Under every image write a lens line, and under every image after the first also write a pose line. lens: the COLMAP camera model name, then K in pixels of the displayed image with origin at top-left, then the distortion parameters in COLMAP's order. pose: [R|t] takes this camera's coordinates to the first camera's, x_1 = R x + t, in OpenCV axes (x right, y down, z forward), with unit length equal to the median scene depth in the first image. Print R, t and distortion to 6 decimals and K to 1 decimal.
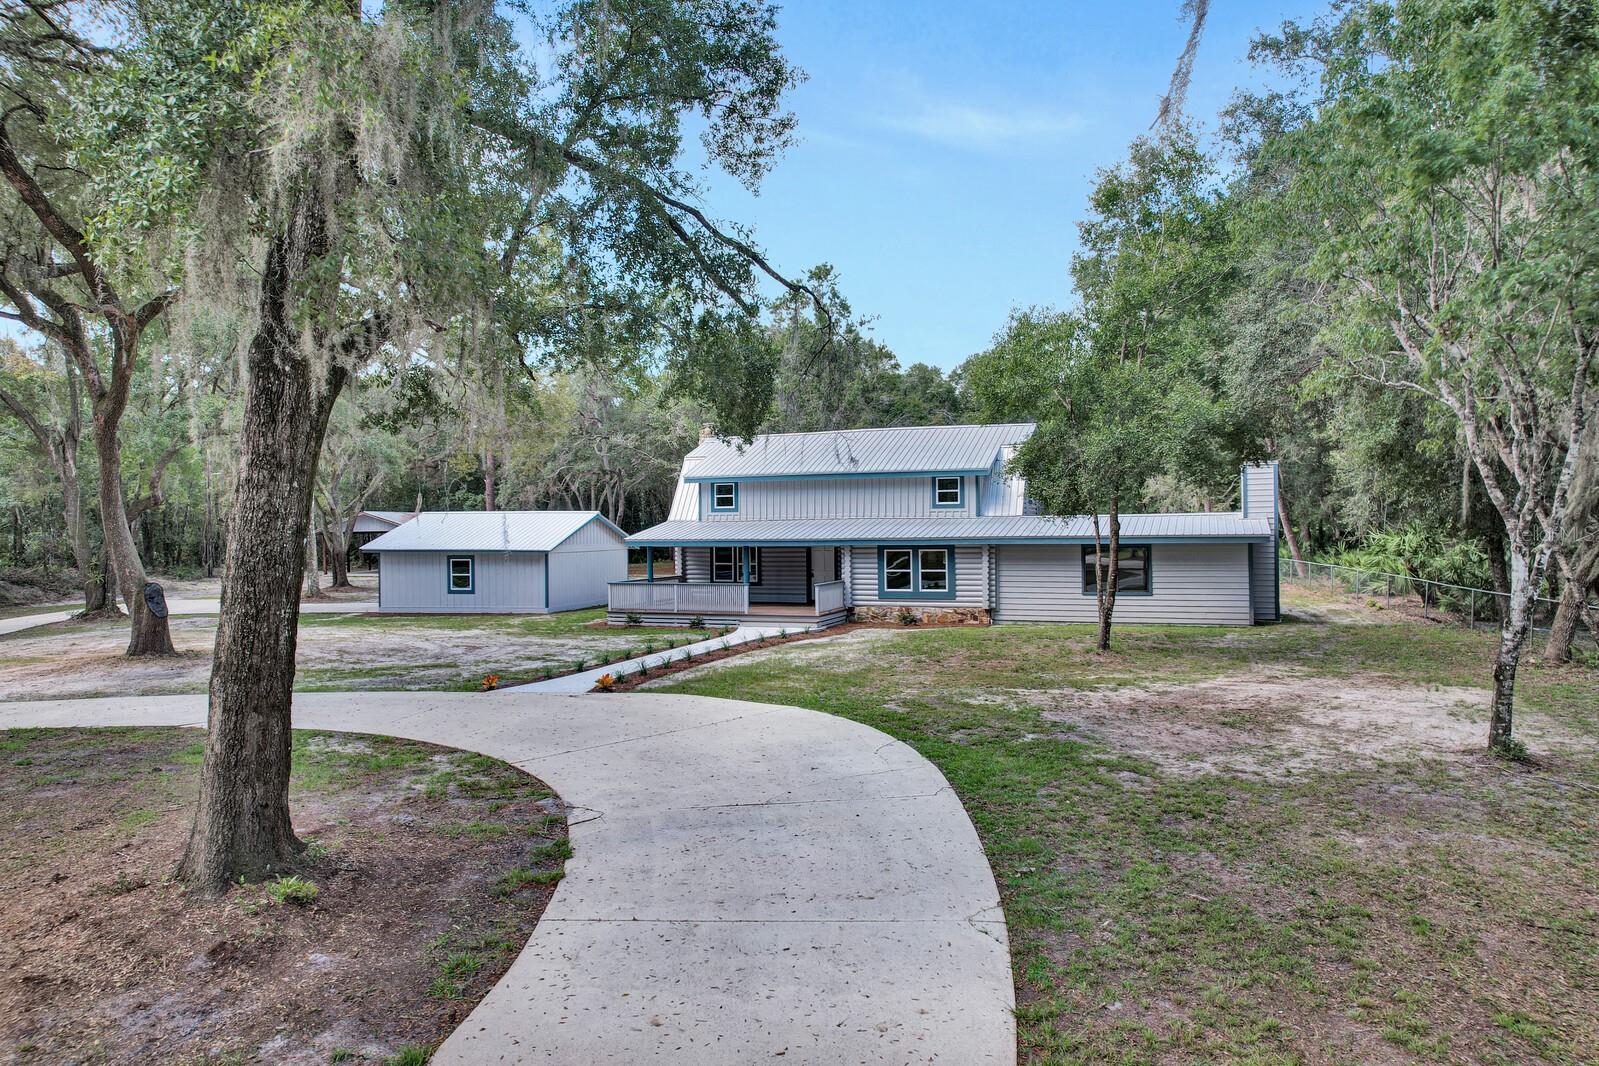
lens RADIAL K [[1035.1, 0, 803.4], [0, 1035.1, 515.7], [0, 0, 1]] dist [-0.041041, 0.001174]
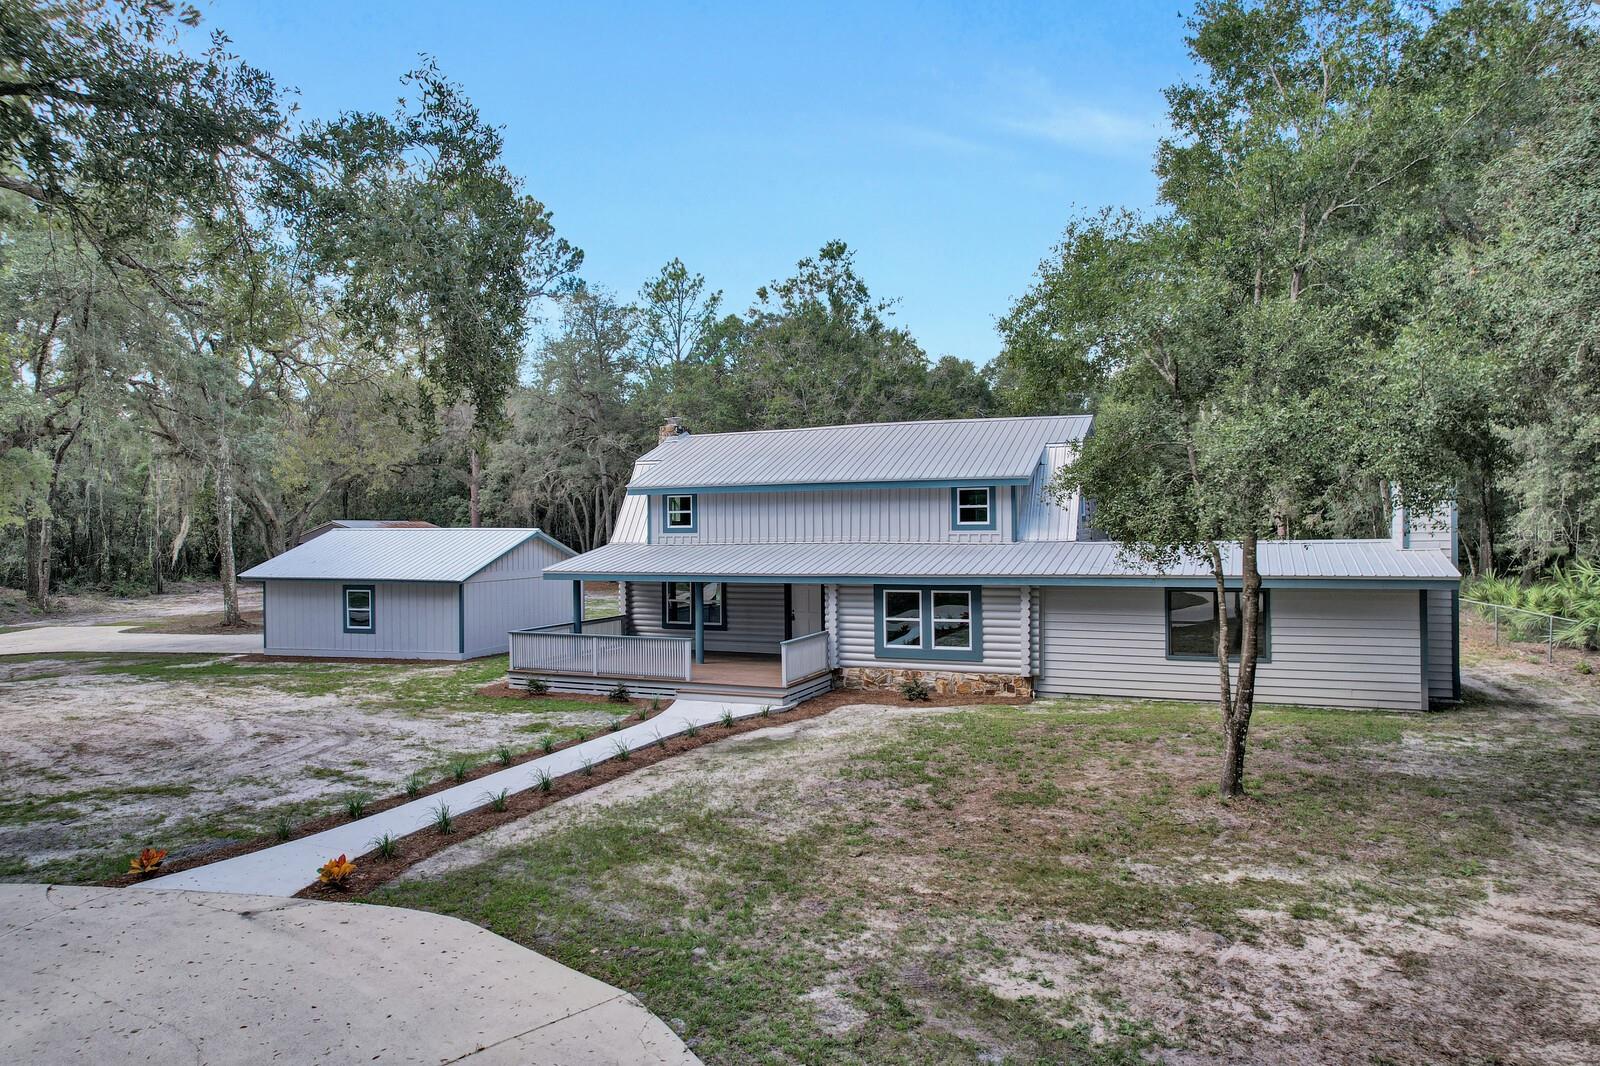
lens RADIAL K [[1022.8, 0, 794.0], [0, 1022.8, 517.0], [0, 0, 1]] dist [-0.079202, 0.072642]
pose [[0.998999, -0.000737, -0.044727, 0.046740], [0.000764, 1.000000, 0.000591, -0.017603], [0.044726, -0.000625, 0.998999, 0.281694]]
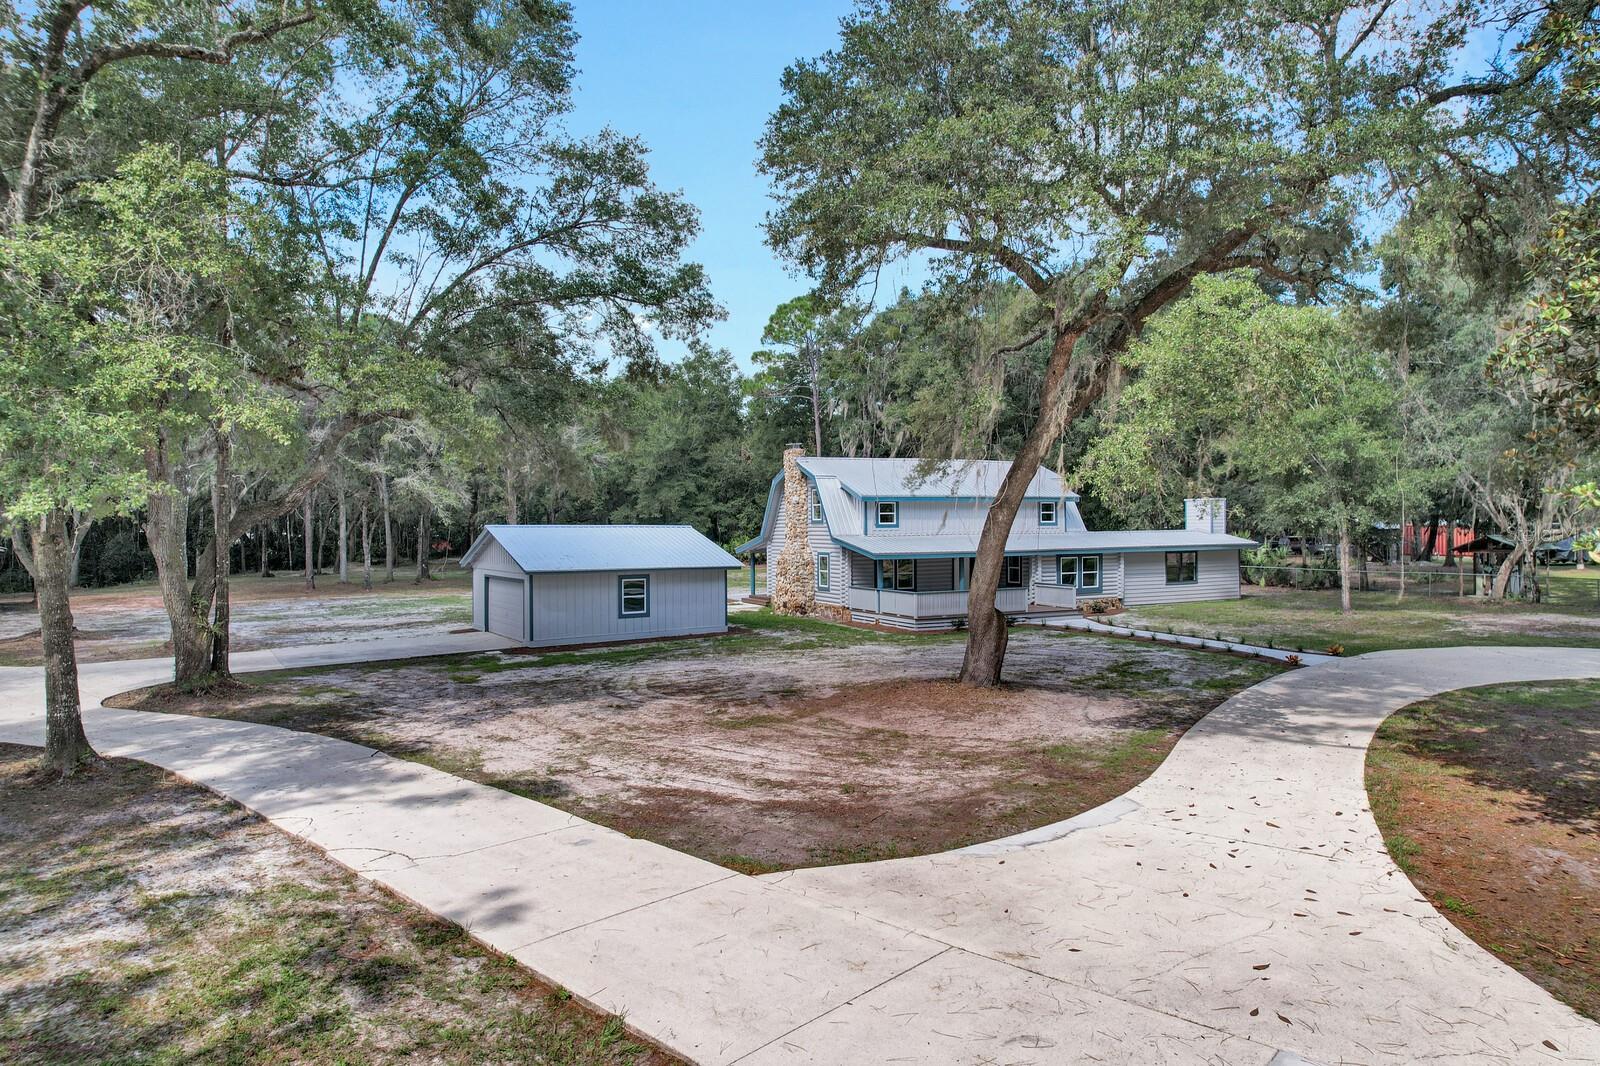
lens RADIAL K [[1022.8, 0, 794.0], [0, 1022.8, 517.0], [0, 0, 1]] dist [-0.079202, 0.072642]
pose [[0.699621, 0.010101, 0.714442, -1.046818], [-0.002524, 0.999929, -0.011665, -0.002296], [-0.714509, 0.006358, 0.699597, 0.334635]]
